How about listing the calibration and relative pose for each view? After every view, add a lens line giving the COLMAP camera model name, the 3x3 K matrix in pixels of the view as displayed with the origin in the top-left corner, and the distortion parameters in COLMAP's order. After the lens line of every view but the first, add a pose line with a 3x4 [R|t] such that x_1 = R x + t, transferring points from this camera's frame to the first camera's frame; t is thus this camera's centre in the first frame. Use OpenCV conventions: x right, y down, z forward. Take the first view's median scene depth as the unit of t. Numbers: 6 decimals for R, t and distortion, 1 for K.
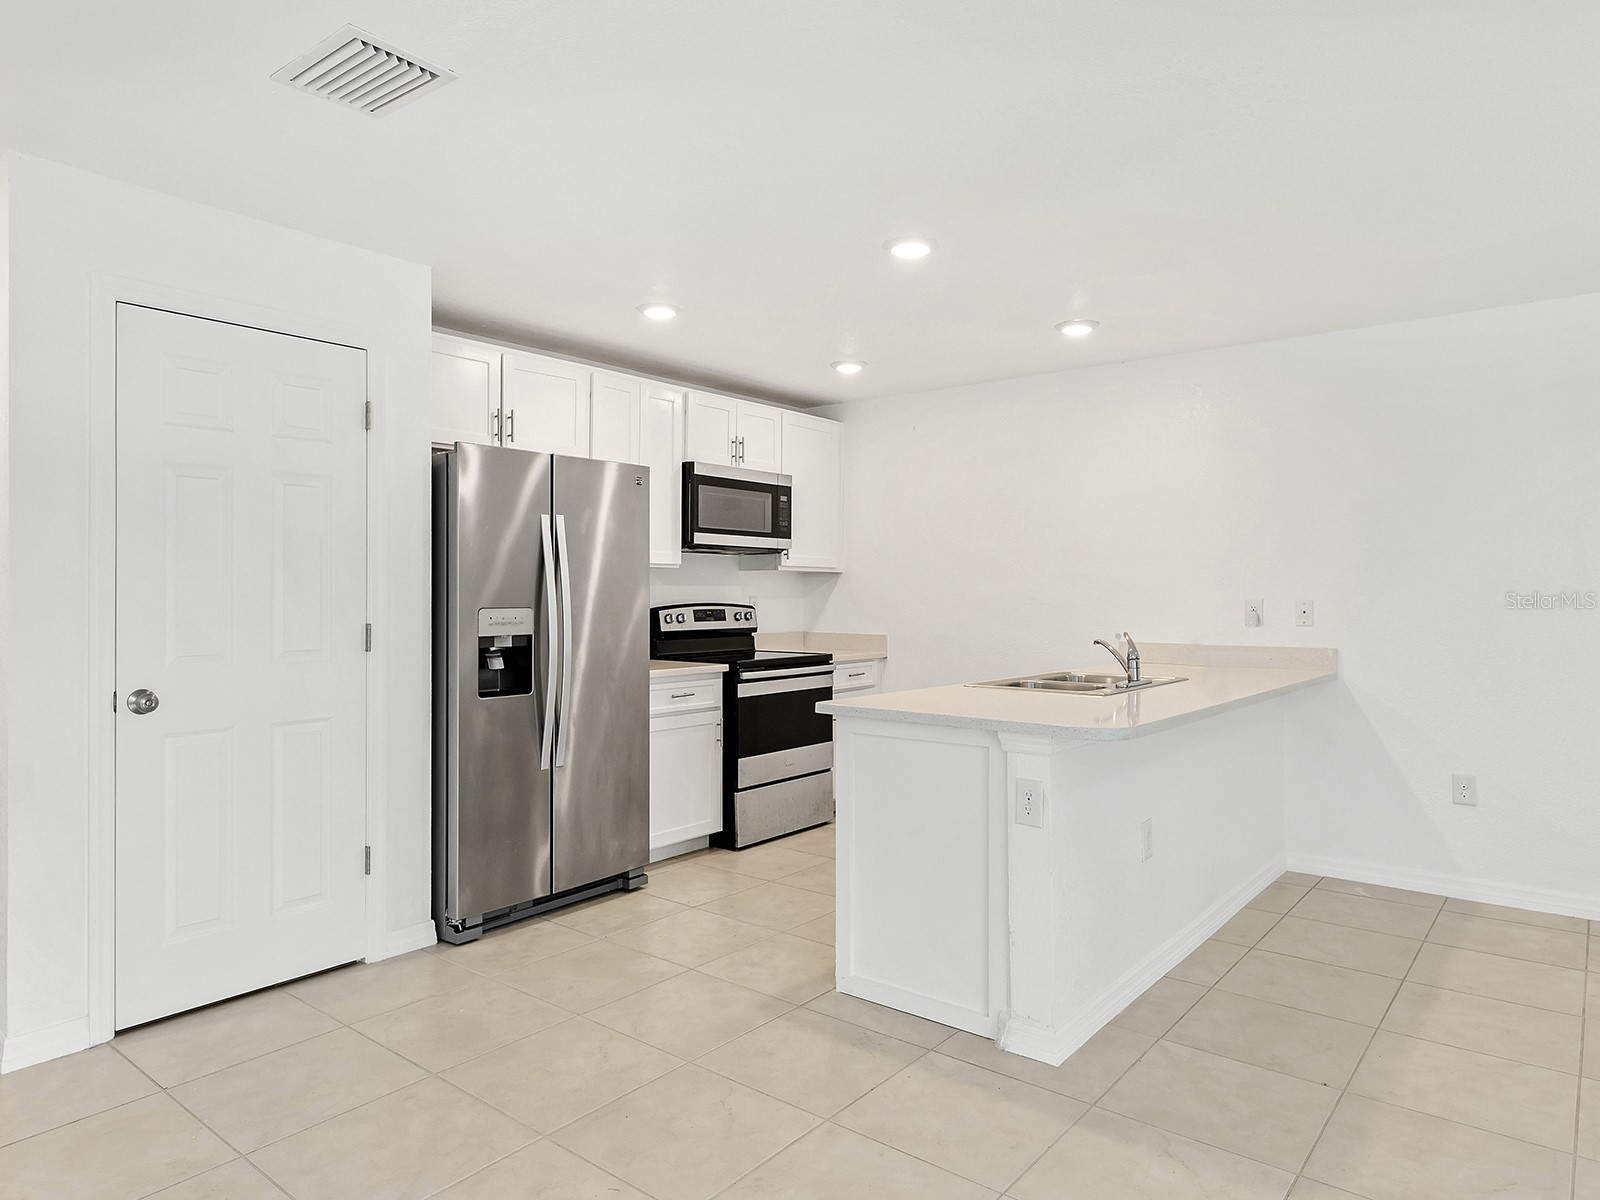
lens RADIAL K [[1004.2, 0, 806.3], [0, 1004.2, 584.2], [0, 0, 1]] dist [0.002127, 0.001233]
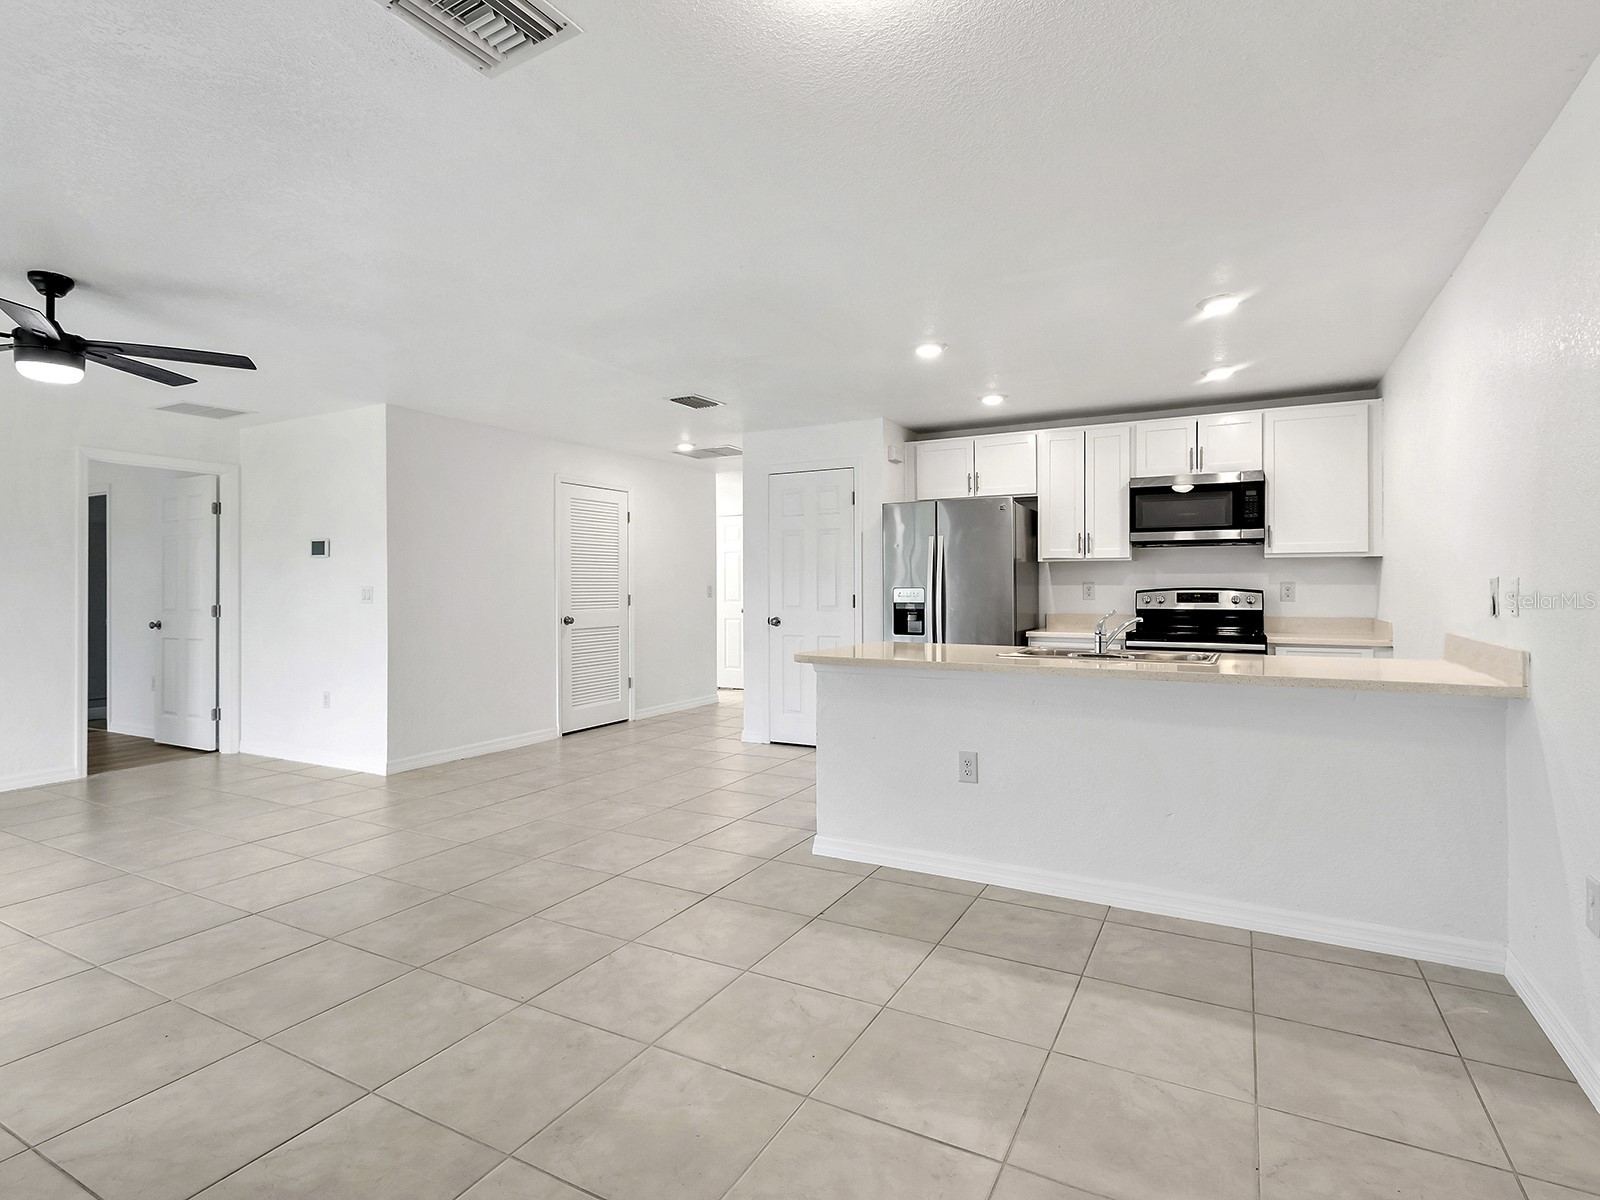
lens RADIAL K [[808.3, 0, 806.0], [0, 808.3, 588.5], [0, 0, 1]] dist [0.003109, 0.000681]
pose [[0.179017, -0.001985, -0.983844, 0.877041], [0.009733, 0.999953, -0.000246, 0.017485], [0.983798, -0.009531, 0.179028, 0.412507]]
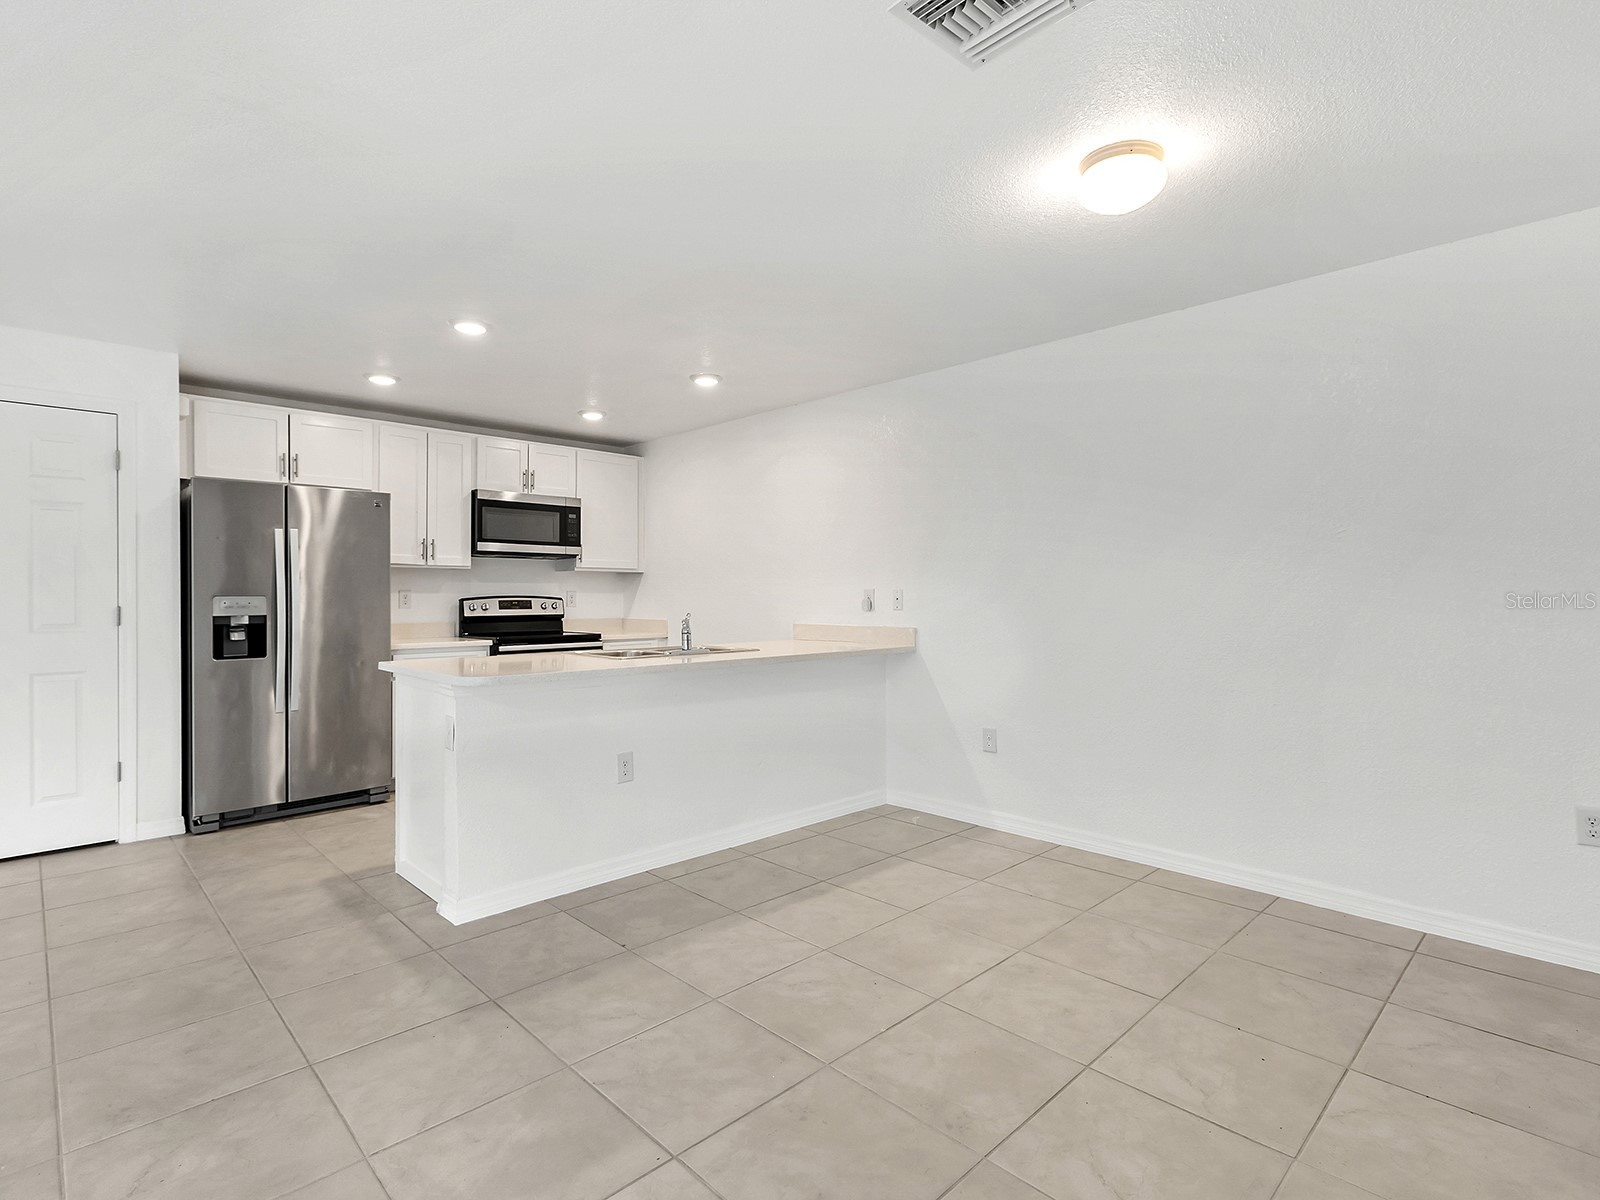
lens RADIAL K [[808.3, 0, 806.0], [0, 808.3, 588.5], [0, 0, 1]] dist [0.003109, 0.000681]
pose [[0.992467, -0.005411, -0.122394, 0.472455], [0.005335, 0.999985, -0.000945, 0.014140], [0.122397, 0.000285, 0.992481, -0.018013]]
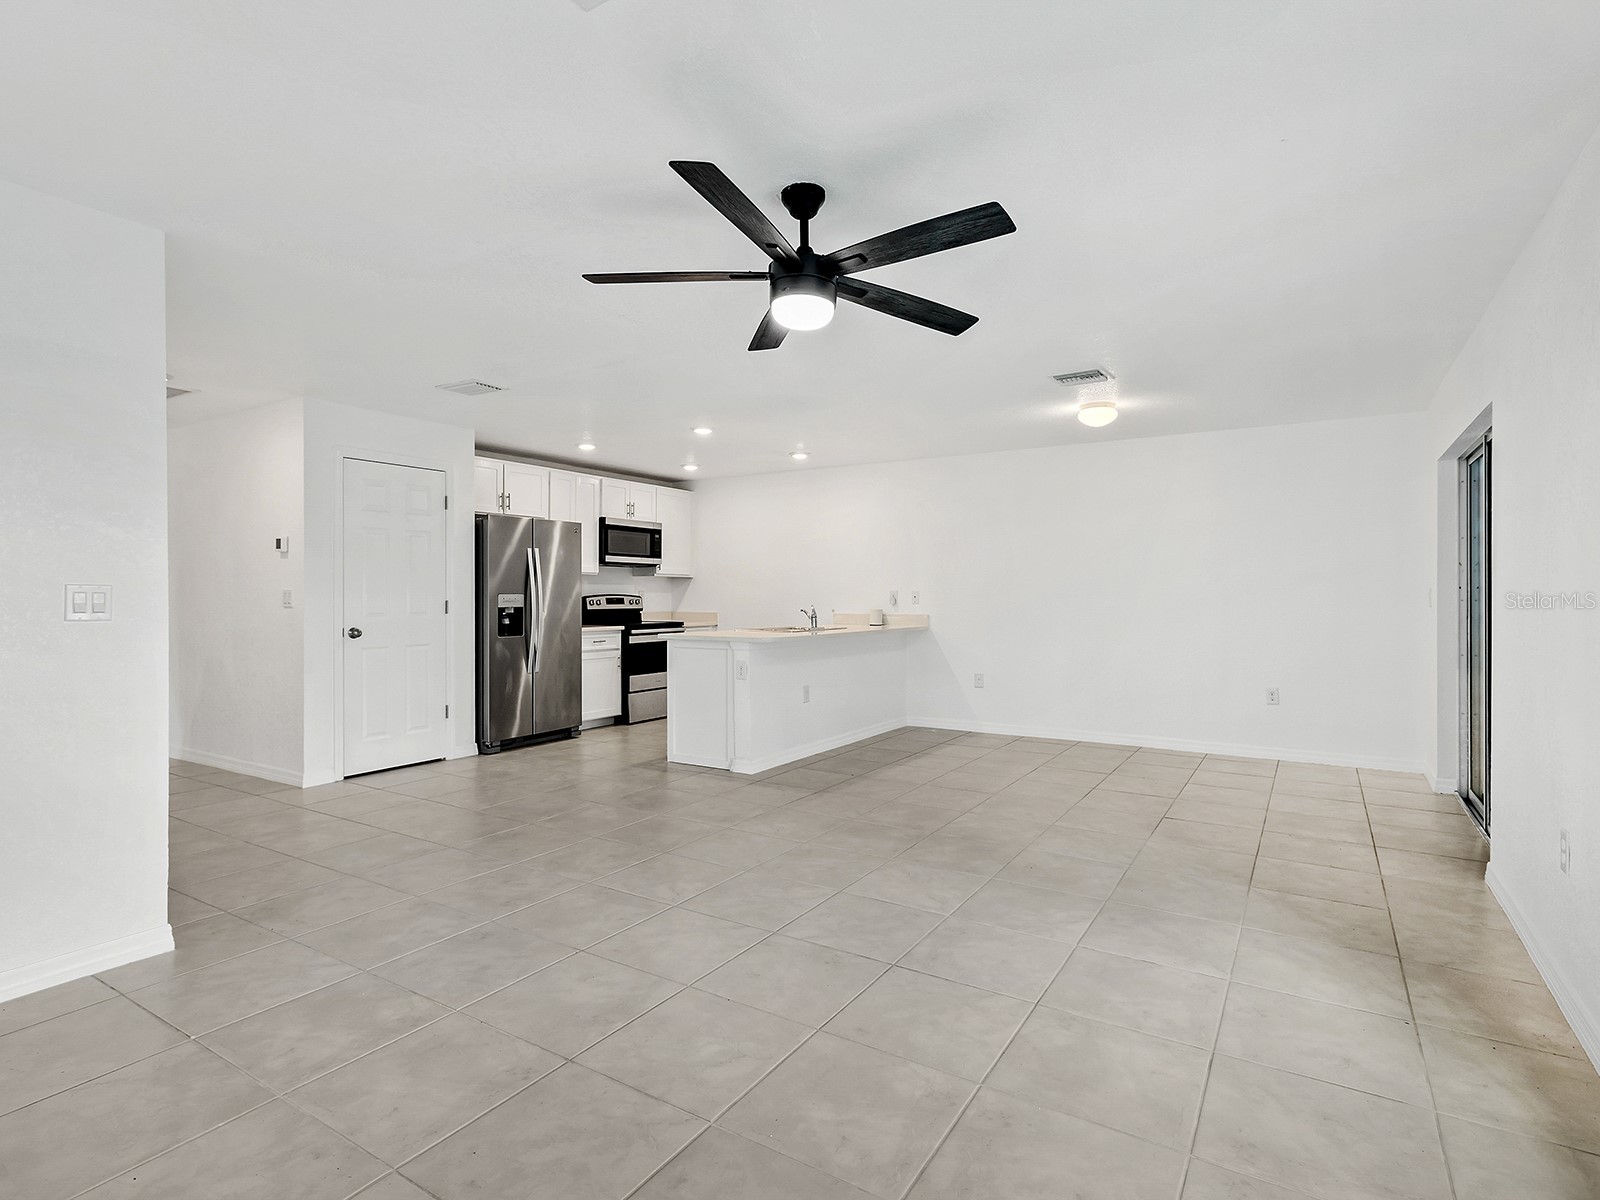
lens RADIAL K [[823.2, 0, 804.9], [0, 823.2, 591.4], [0, 0, 1]] dist [-0.001234, -0.000281]
pose [[0.993404, -0.001442, 0.114657, 0.082015], [0.001081, 0.999994, 0.003211, 0.010595], [-0.114661, -0.003066, 0.993400, -0.572071]]
